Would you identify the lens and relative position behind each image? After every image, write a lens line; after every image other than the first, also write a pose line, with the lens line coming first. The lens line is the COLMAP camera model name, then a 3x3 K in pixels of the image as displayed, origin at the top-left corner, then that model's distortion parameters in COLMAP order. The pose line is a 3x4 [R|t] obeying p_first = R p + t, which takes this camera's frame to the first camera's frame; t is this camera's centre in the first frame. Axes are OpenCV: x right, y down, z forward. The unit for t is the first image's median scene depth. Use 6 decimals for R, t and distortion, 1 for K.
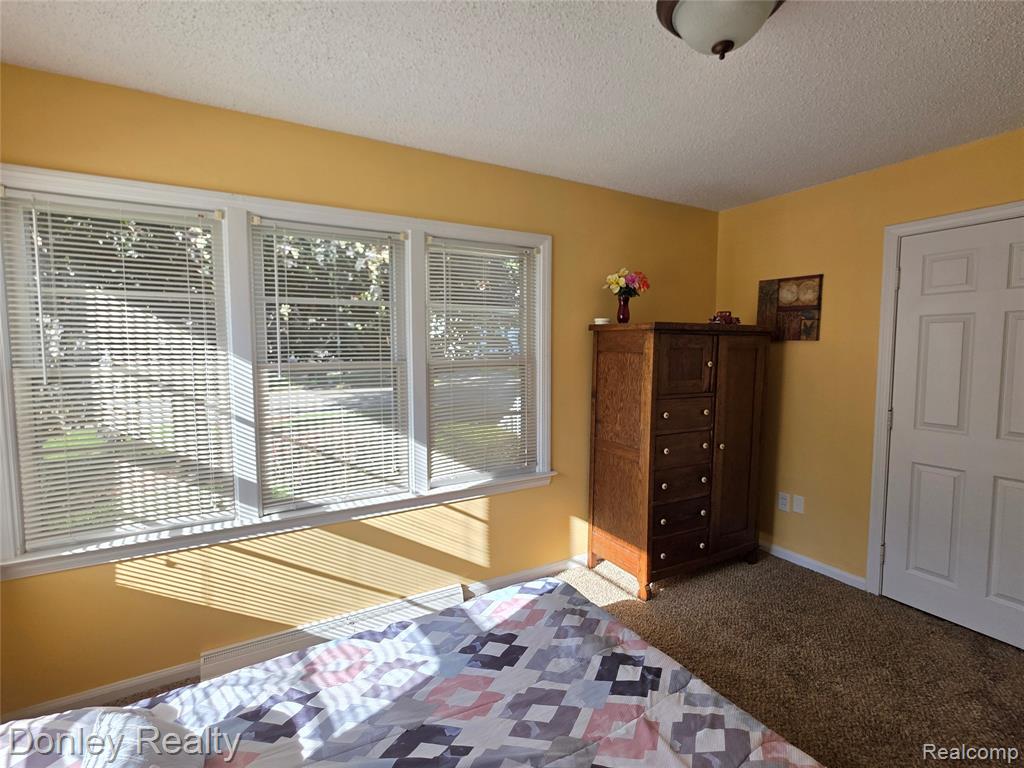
lens RADIAL K [[484.1, 0, 512.4], [0, 484.1, 380.7], [0, 0, 1]] dist [0.000505, 0.000317]
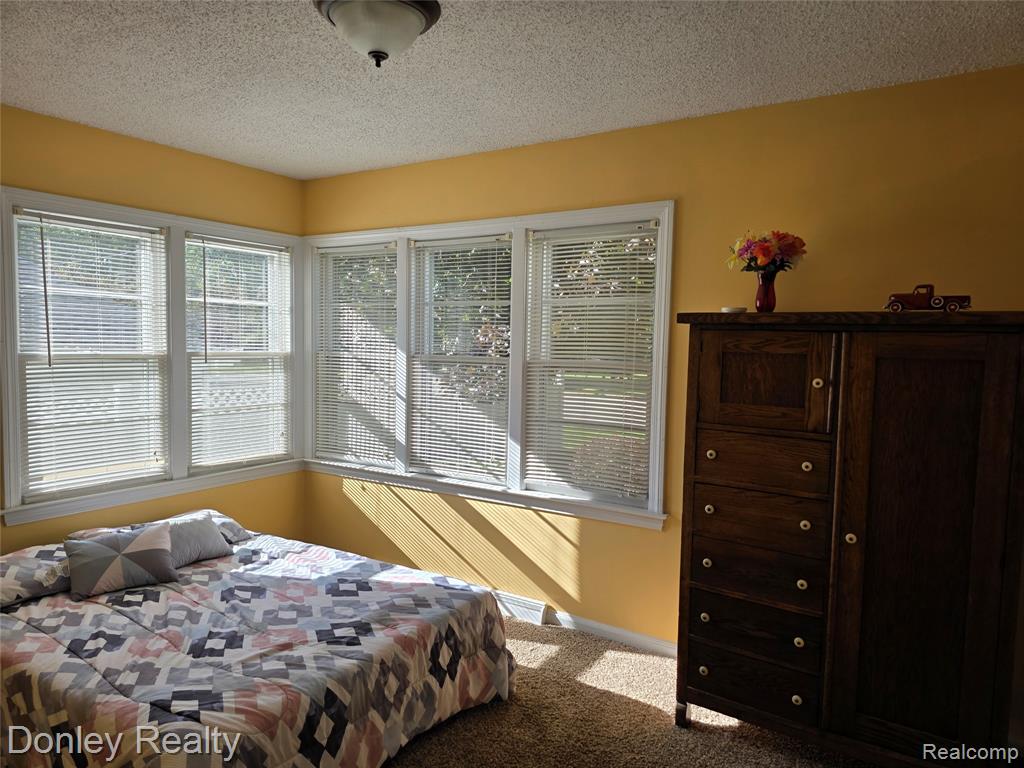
lens RADIAL K [[695.4, 0, 508.4], [0, 695.4, 383.8], [0, 0, 1]] dist [0.059272, -0.018463]
pose [[0.448843, 0.068120, -0.891011, 1.285869], [-0.082955, 0.995961, 0.034355, -0.041523], [0.889752, 0.058494, 0.452681, 0.398243]]
